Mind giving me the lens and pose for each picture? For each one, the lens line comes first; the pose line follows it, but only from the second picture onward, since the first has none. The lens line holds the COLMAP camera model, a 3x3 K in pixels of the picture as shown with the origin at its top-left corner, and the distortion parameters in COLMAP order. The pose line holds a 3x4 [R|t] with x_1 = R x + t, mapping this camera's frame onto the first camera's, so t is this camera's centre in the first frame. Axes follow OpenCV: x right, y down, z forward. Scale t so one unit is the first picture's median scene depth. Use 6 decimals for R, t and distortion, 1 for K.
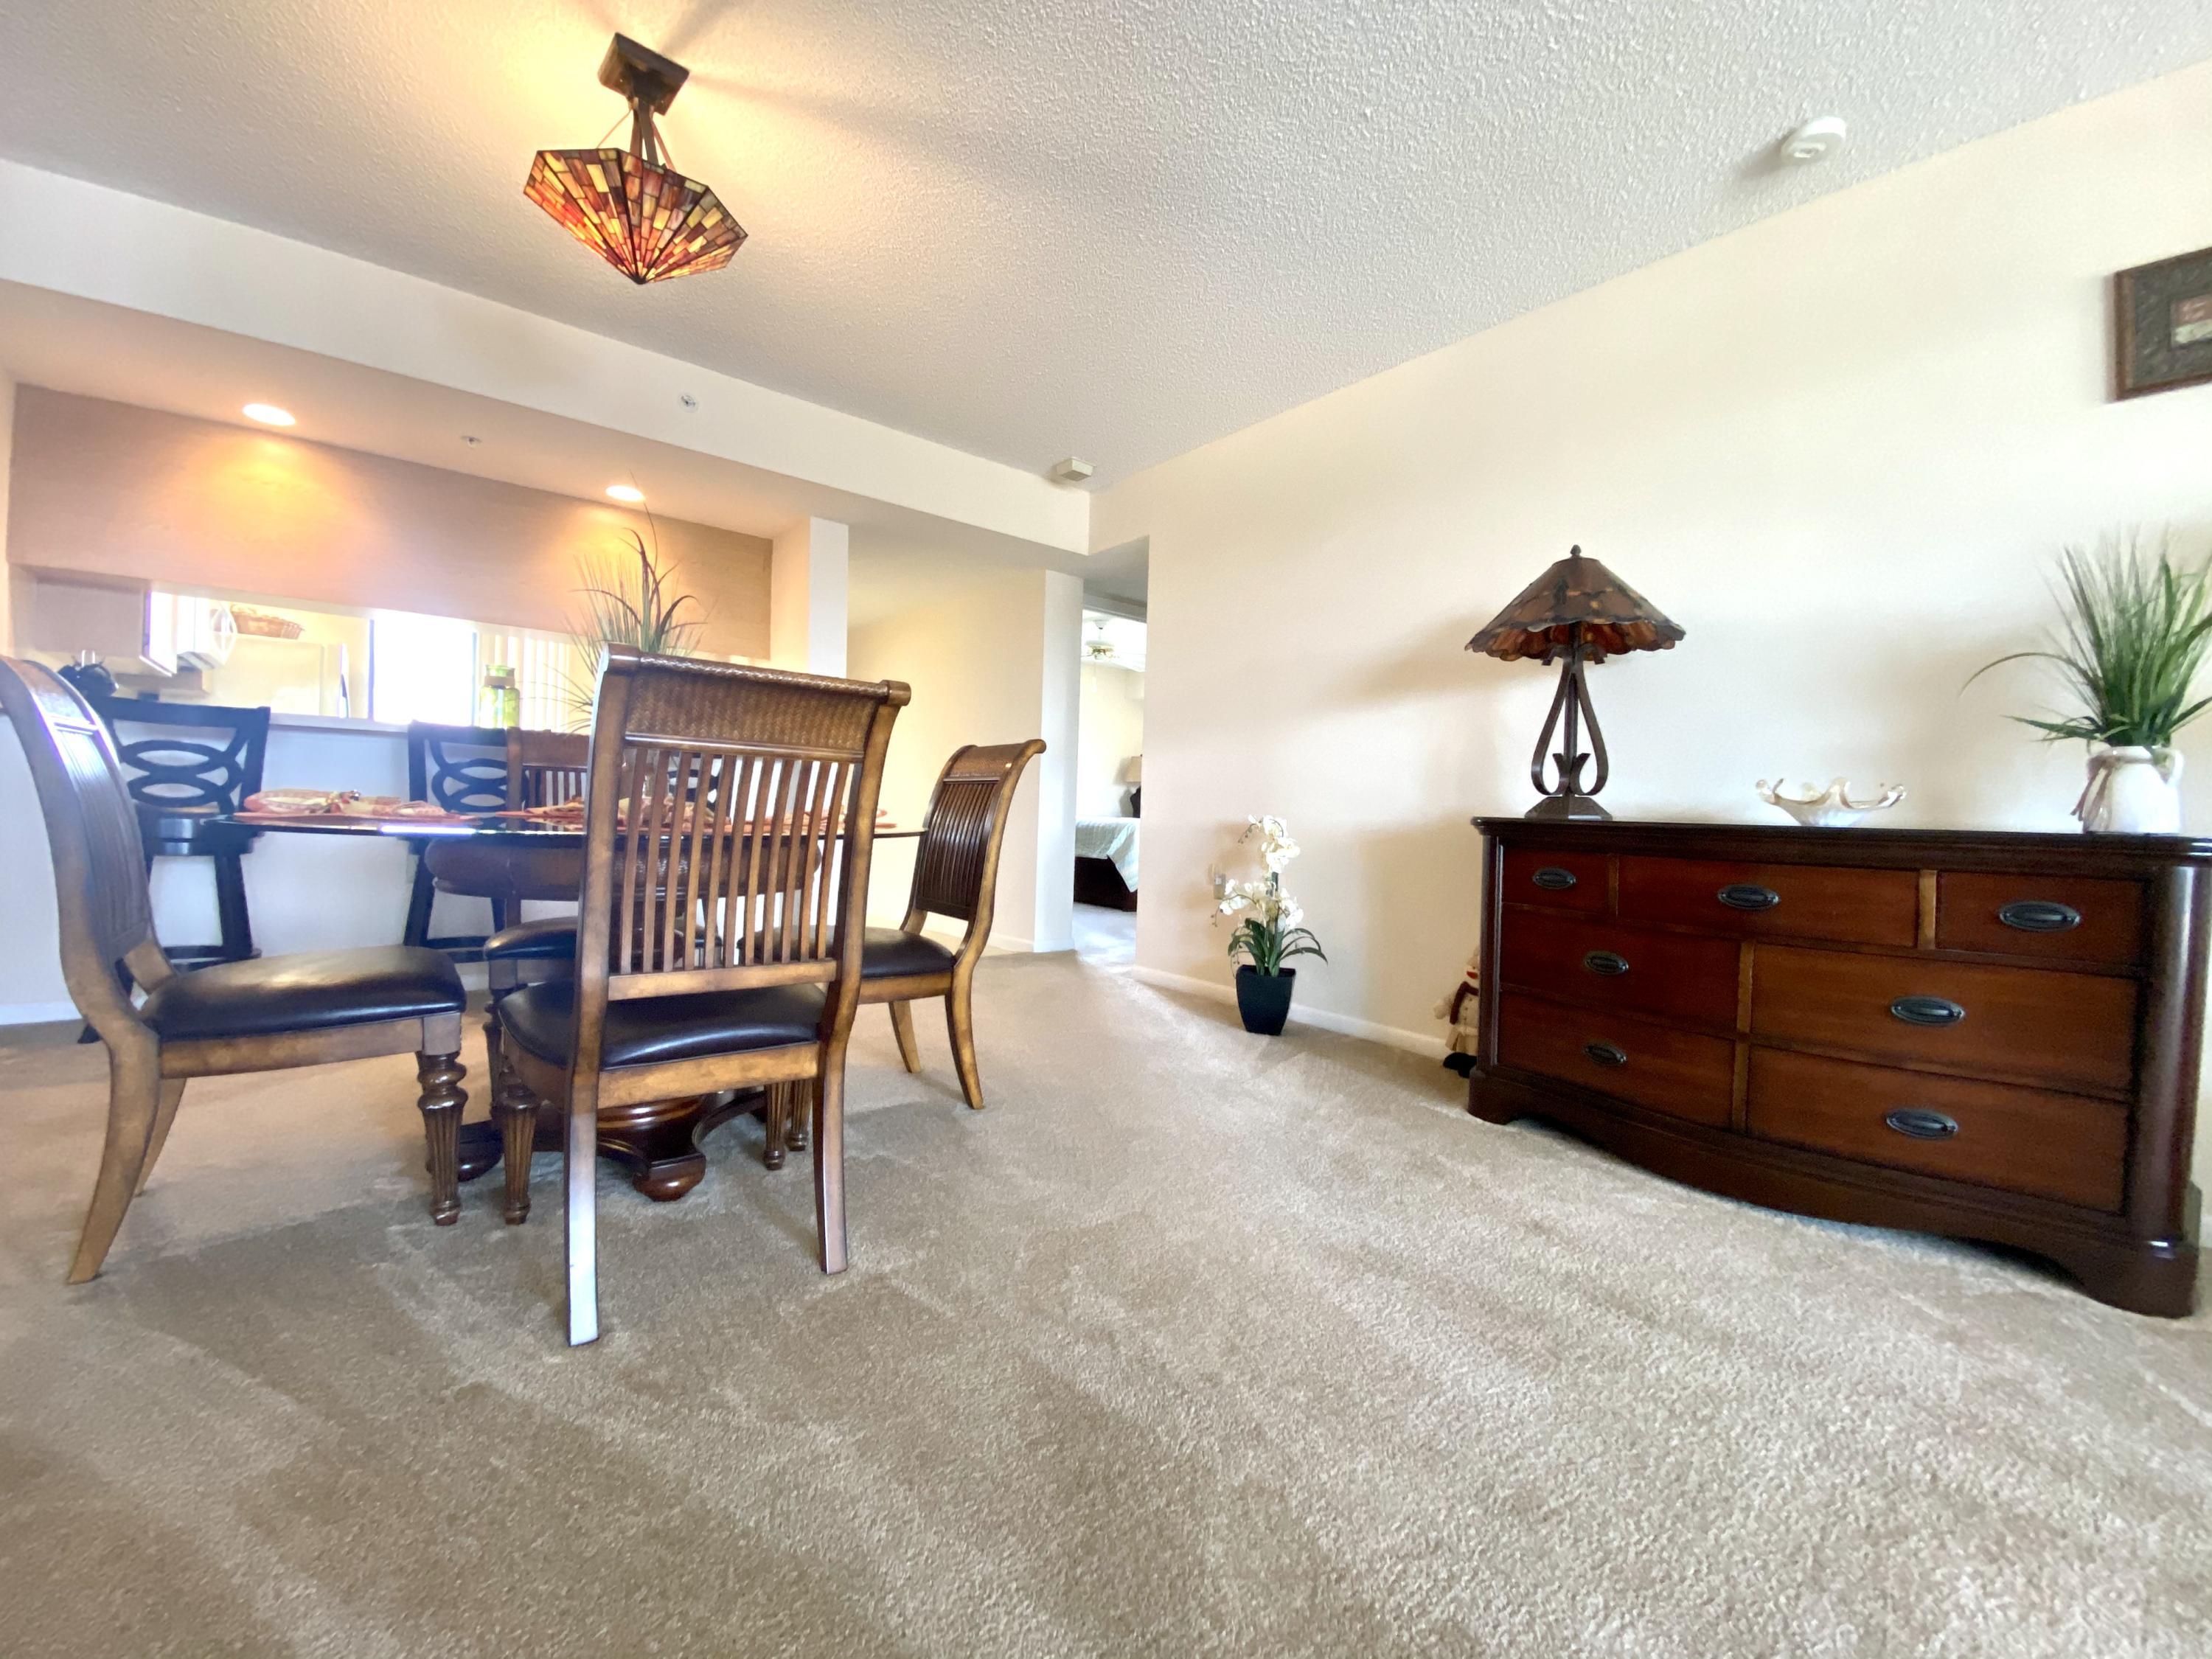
lens RADIAL K [[899.0, 0, 1100.9], [0, 899.0, 823.3], [0, 0, 1]] dist [0.034381, -0.027020]
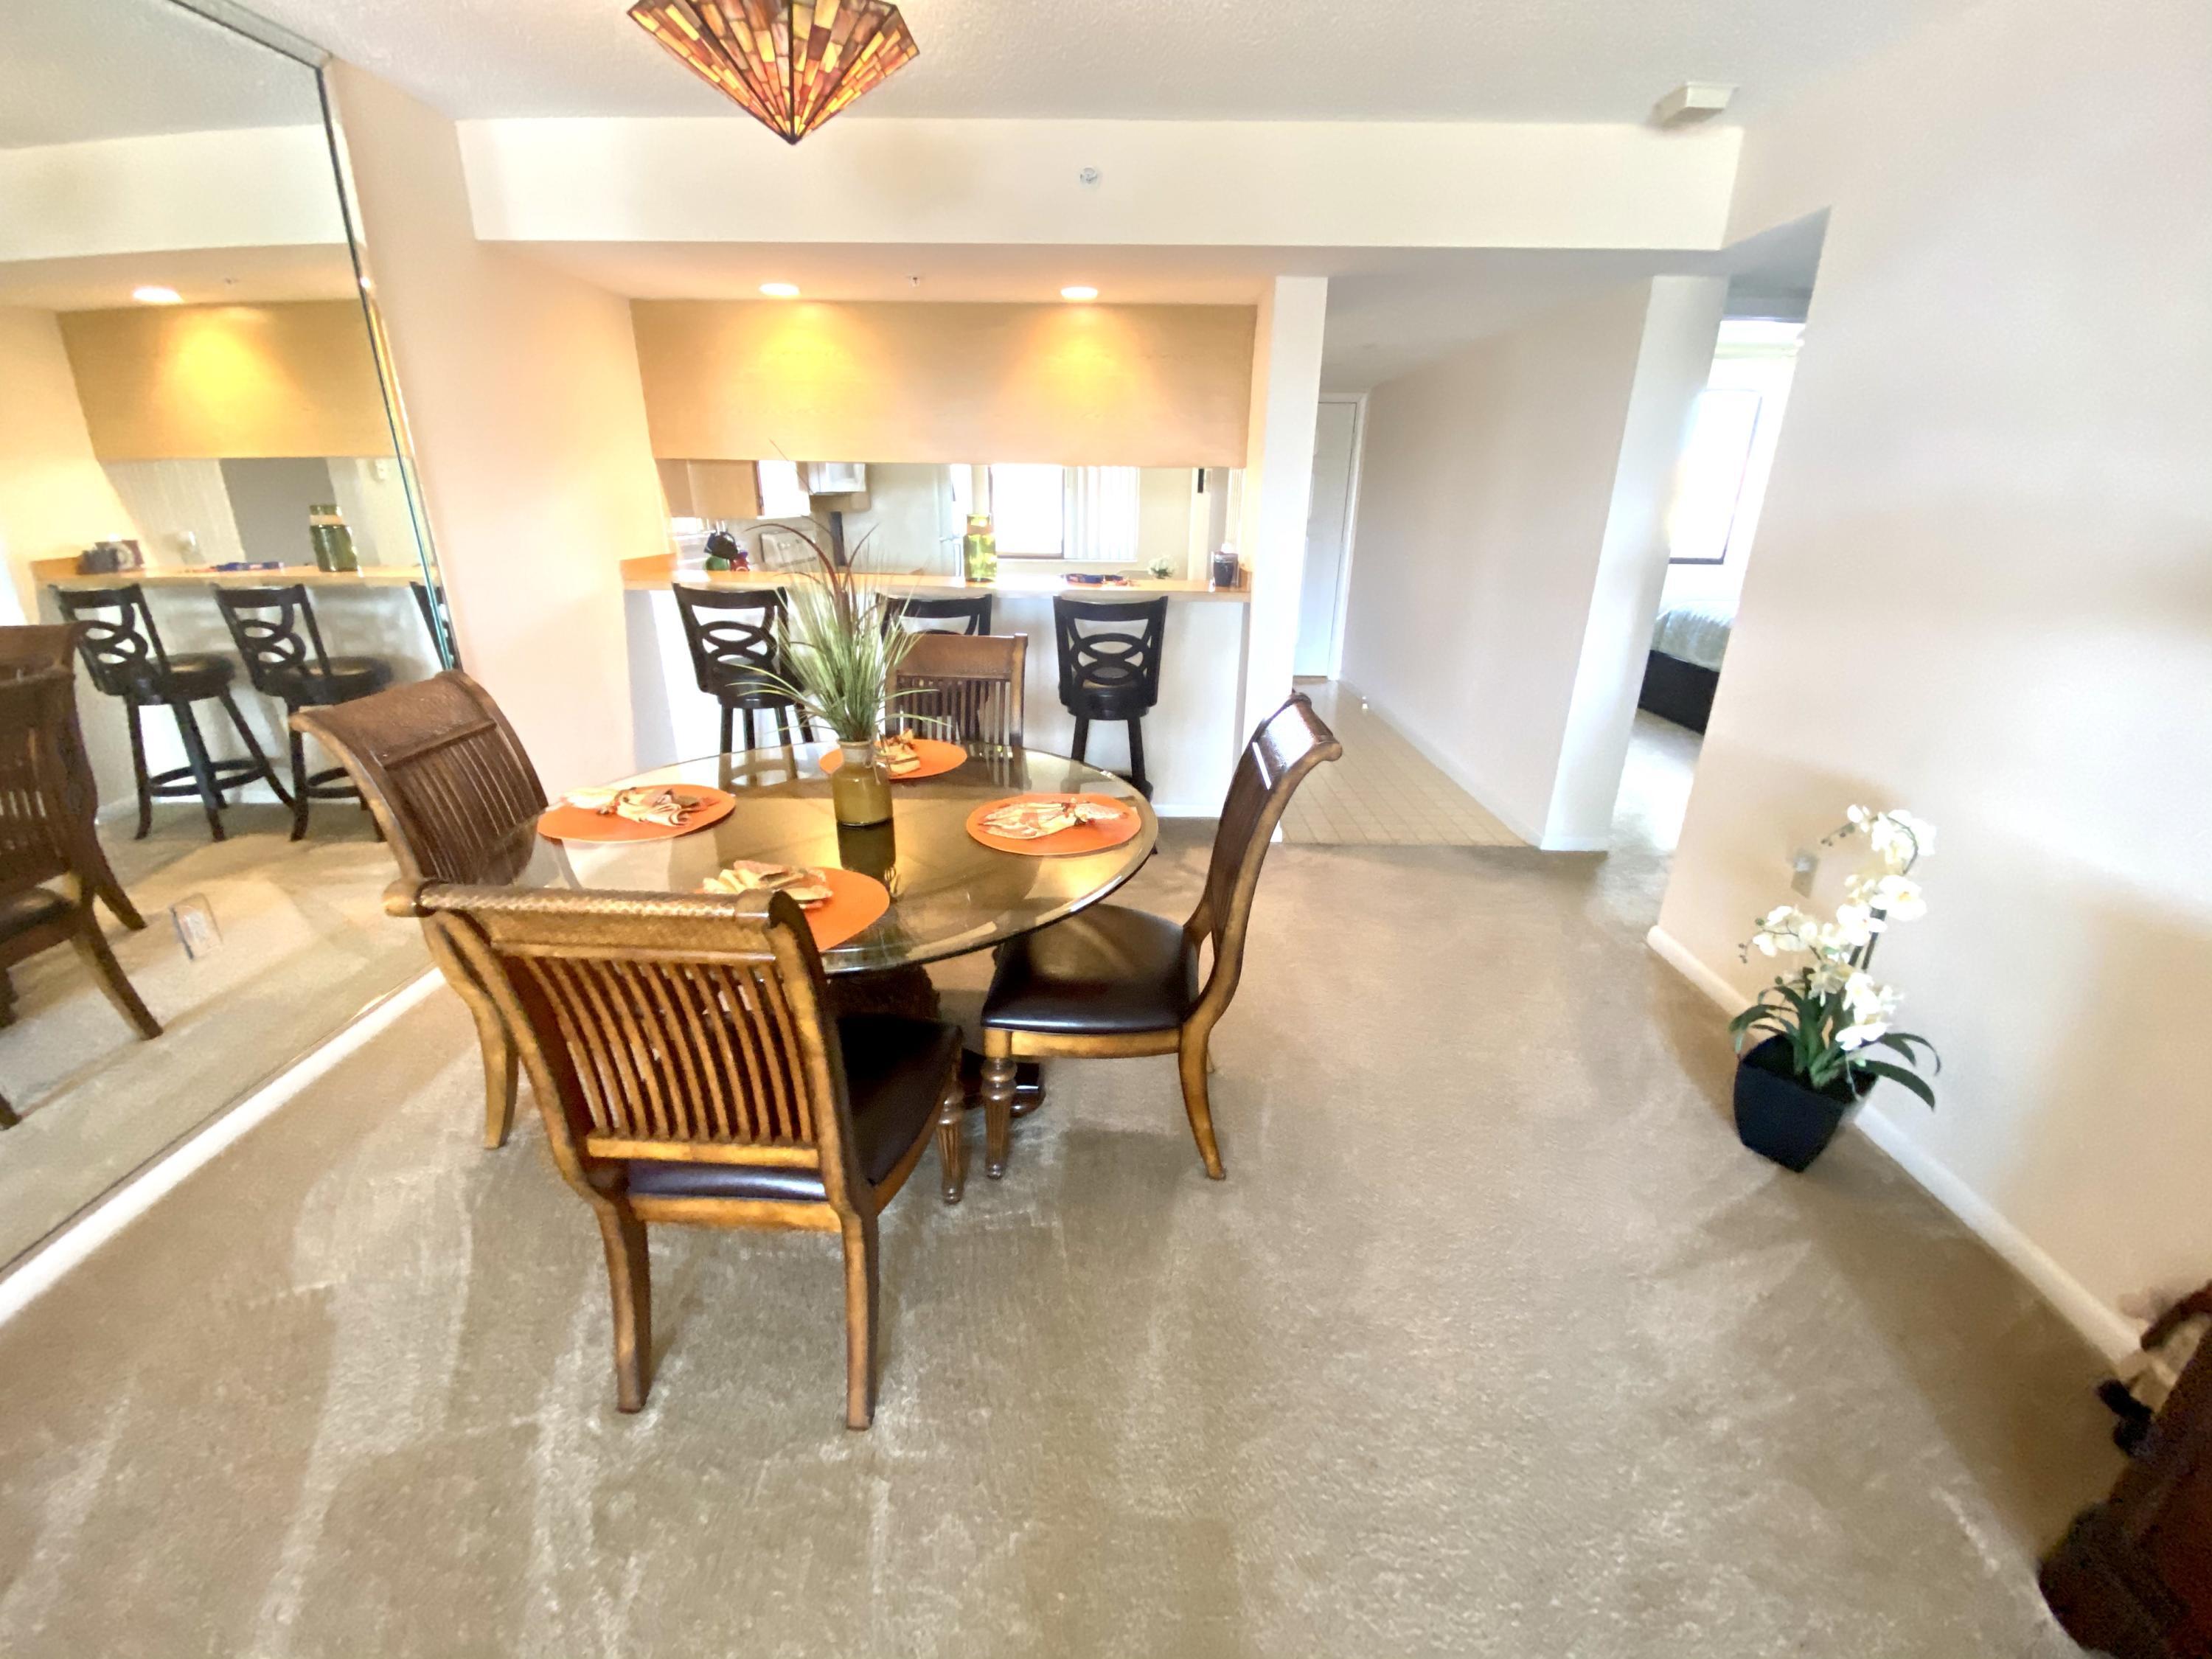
lens RADIAL K [[899.0, 0, 1100.9], [0, 899.0, 823.3], [0, 0, 1]] dist [0.034381, -0.027020]
pose [[0.761516, 0.203180, -0.615477, 0.229862], [0.005049, 0.947707, 0.319102, -0.260041], [0.648127, -0.246108, 0.720668, 0.420903]]
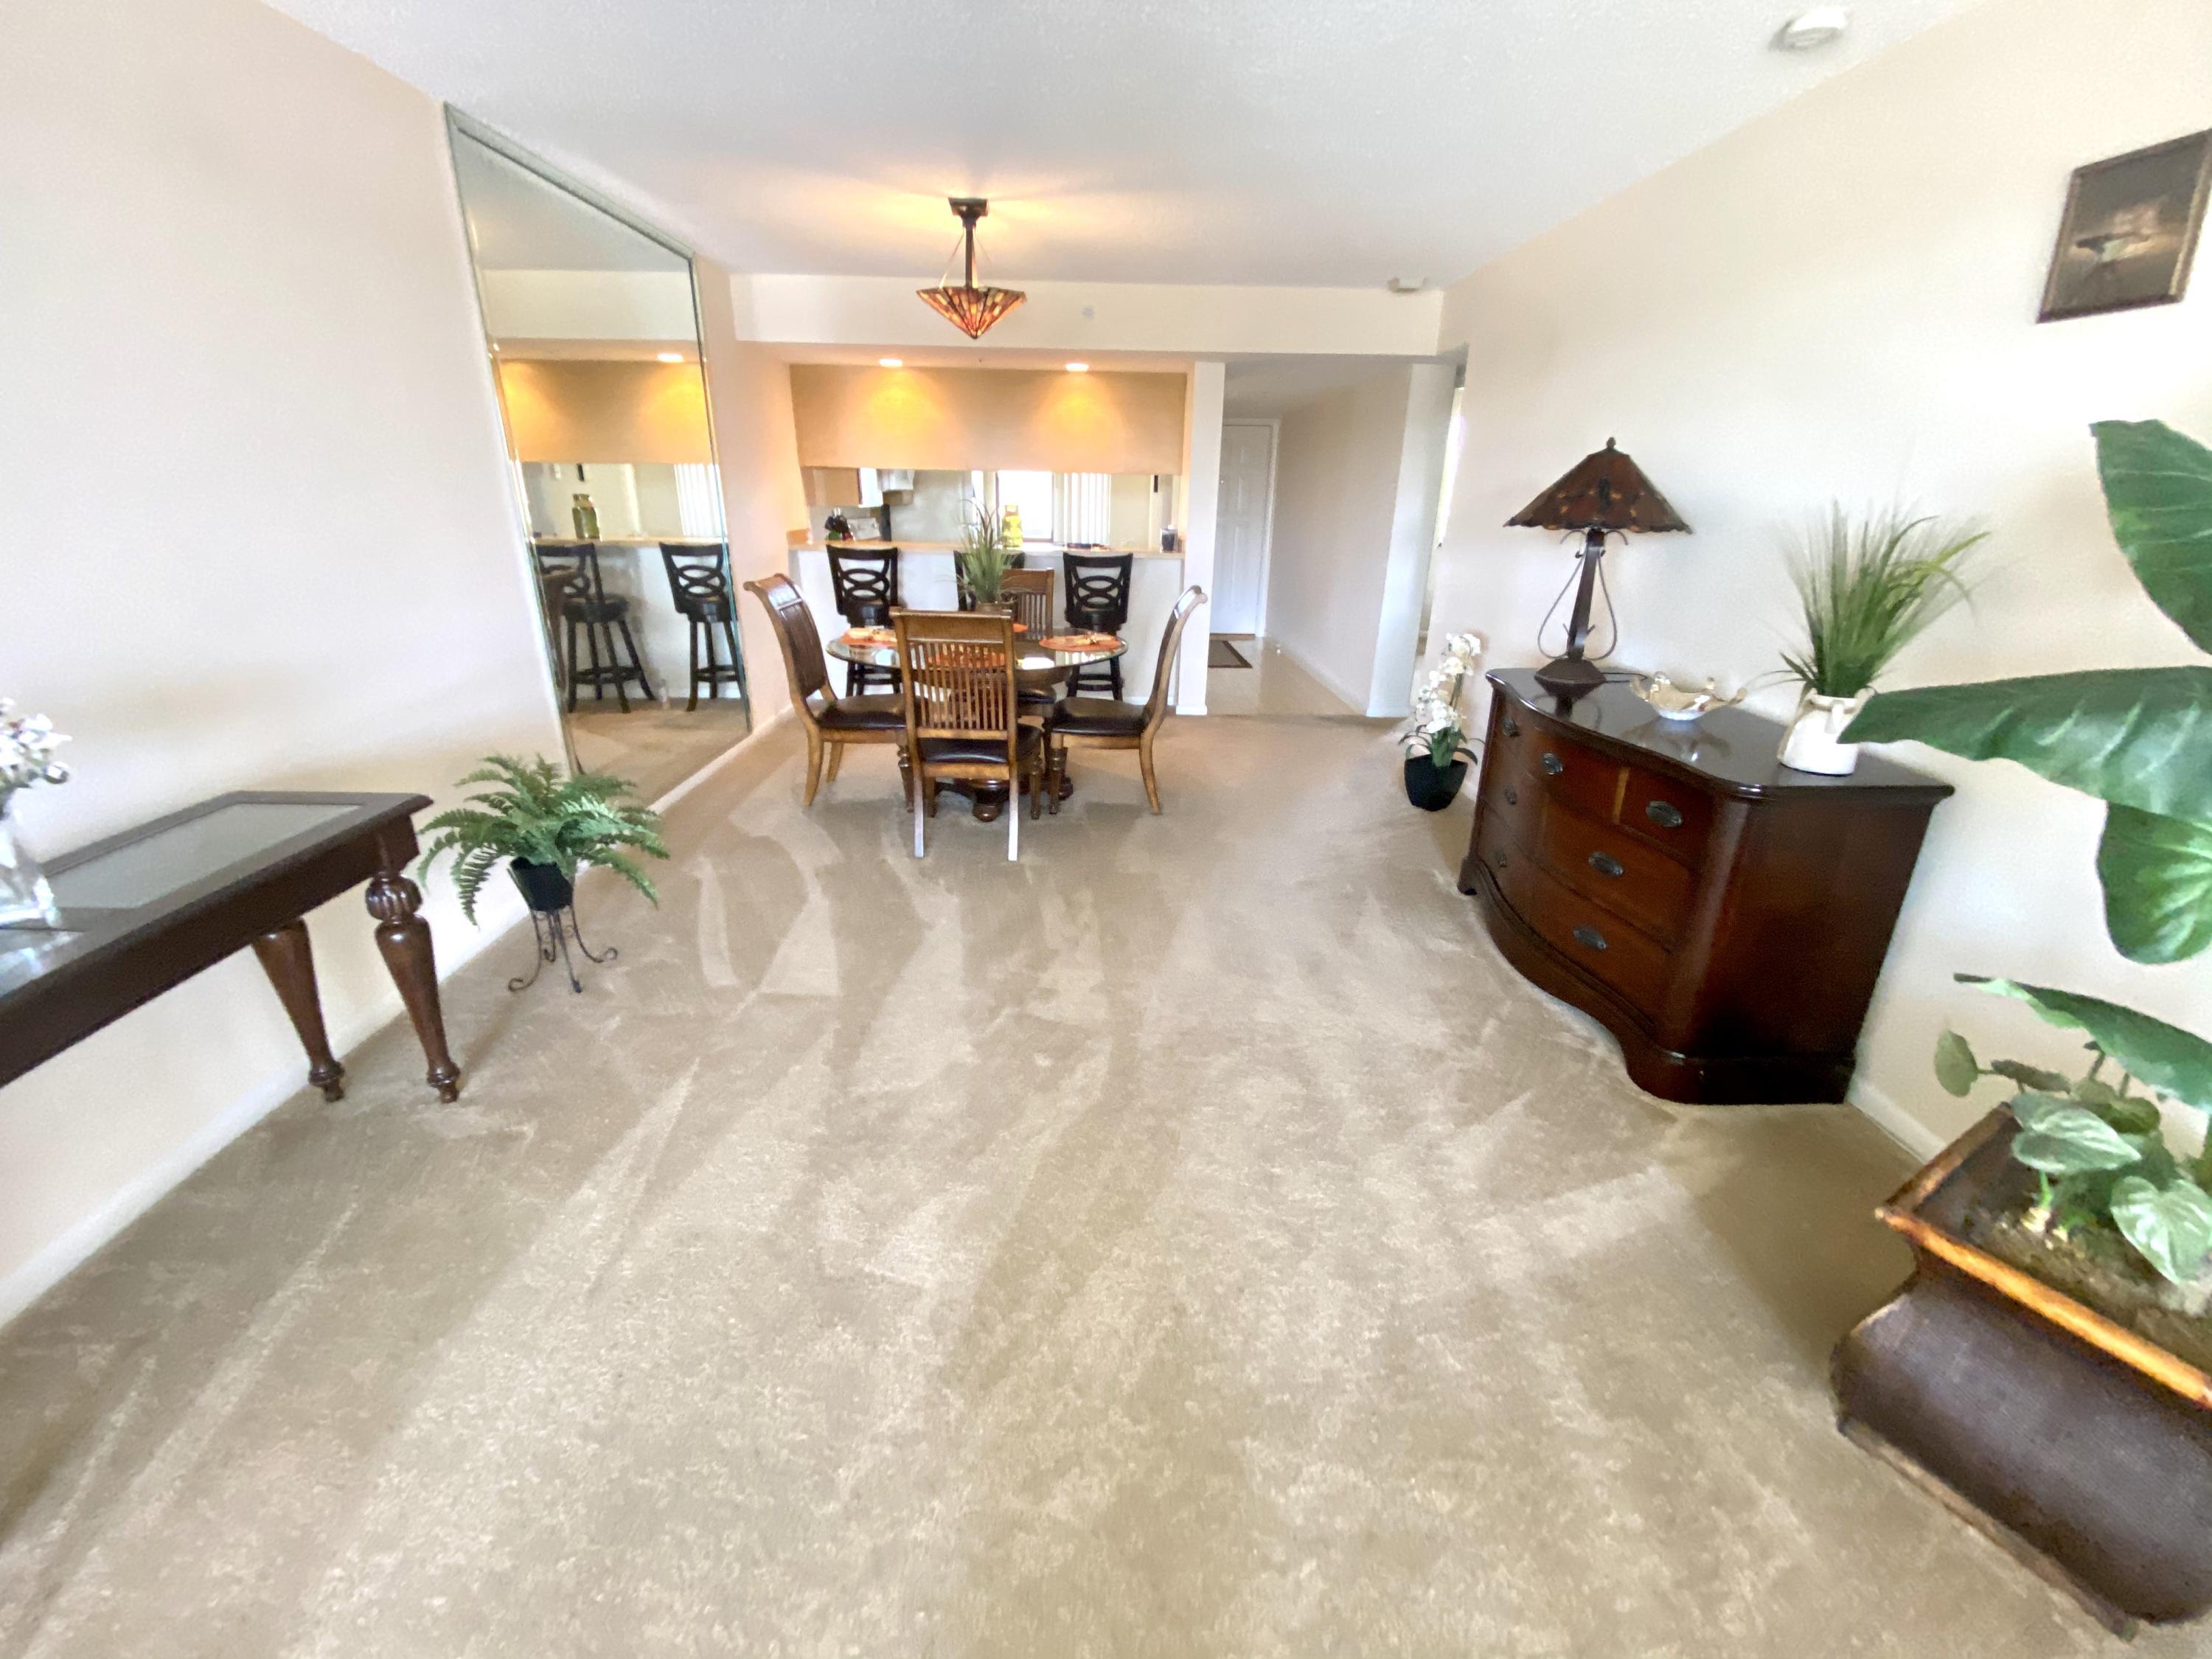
lens RADIAL K [[899.0, 0, 1100.9], [0, 899.0, 823.3], [0, 0, 1]] dist [0.034381, -0.027020]
pose [[0.784383, 0.194034, -0.589147, 0.813234], [0.000919, 0.949448, 0.313922, -0.213778], [0.620276, -0.246776, 0.744553, -0.367436]]
